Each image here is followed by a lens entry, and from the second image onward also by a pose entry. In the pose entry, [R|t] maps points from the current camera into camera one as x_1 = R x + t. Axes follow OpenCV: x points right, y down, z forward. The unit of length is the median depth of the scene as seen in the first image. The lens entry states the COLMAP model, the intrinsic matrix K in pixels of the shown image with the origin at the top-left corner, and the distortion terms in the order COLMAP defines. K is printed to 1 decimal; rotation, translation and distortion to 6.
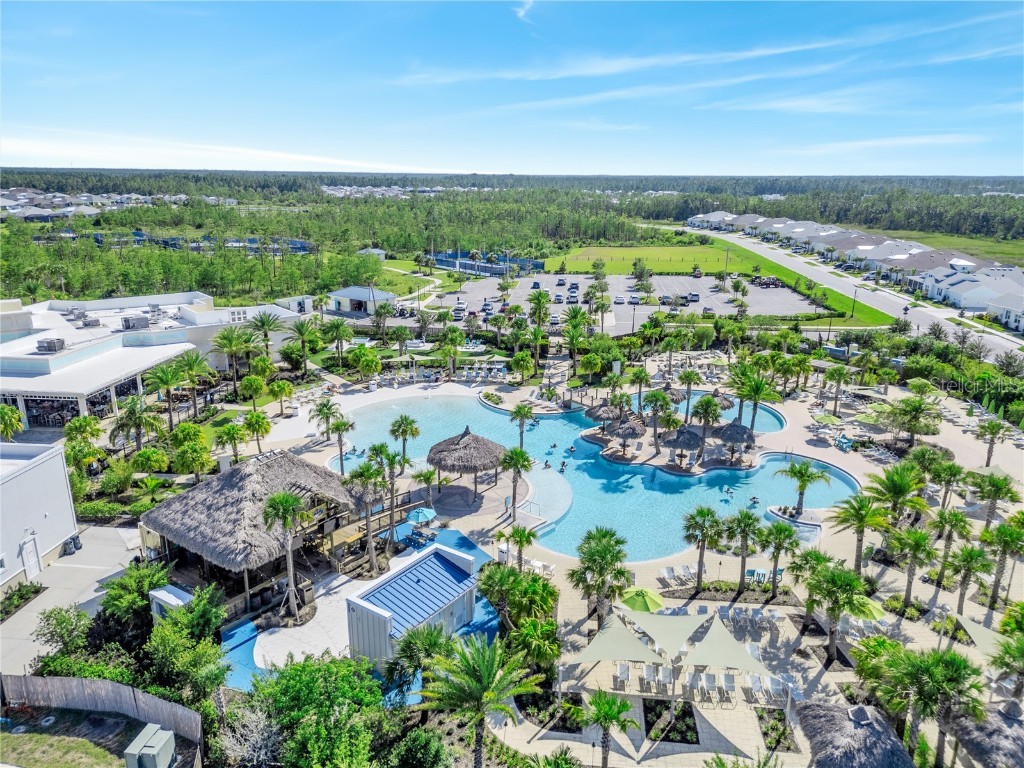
lens RADIAL K [[717.4, 0, 512.0], [0, 717.4, 385.7], [0, 0, 1]] dist [0.064438, -0.053809]
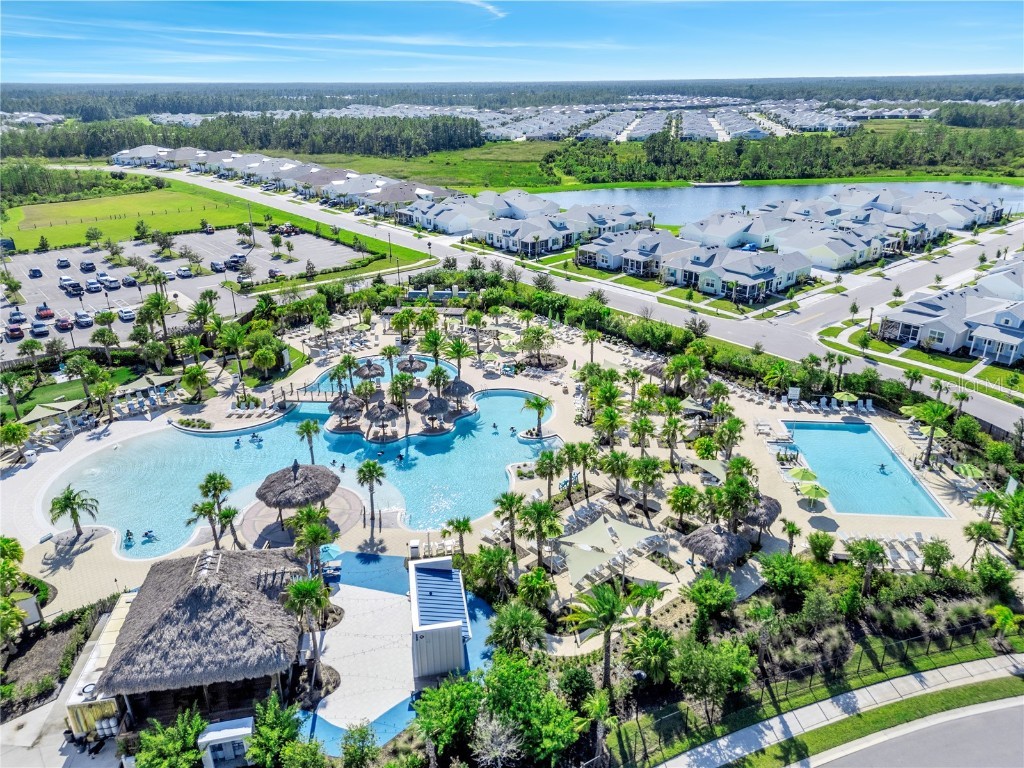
lens RADIAL K [[717.4, 0, 520.0], [0, 717.4, 390.2], [0, 0, 1]] dist [0.064438, -0.053809]
pose [[0.696390, -0.293805, 0.654767, -0.282642], [0.213853, 0.955865, 0.201465, -0.103614], [-0.685061, -0.000274, 0.728486, 0.010480]]
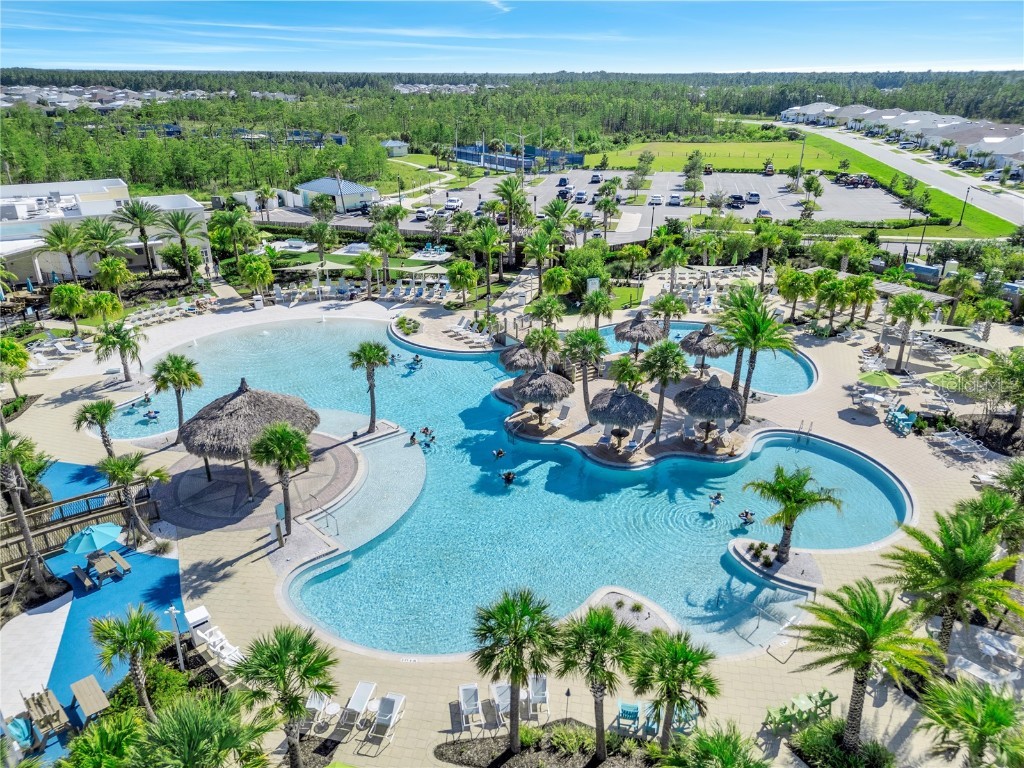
lens RADIAL K [[717.4, 0, 513.9], [0, 717.4, 382.4], [0, 0, 1]] dist [0.064438, -0.053809]
pose [[0.992646, 0.042037, -0.113520, 0.136762], [-0.028537, 0.992600, 0.118027, -0.011796], [0.117642, -0.113919, 0.986500, 0.240873]]
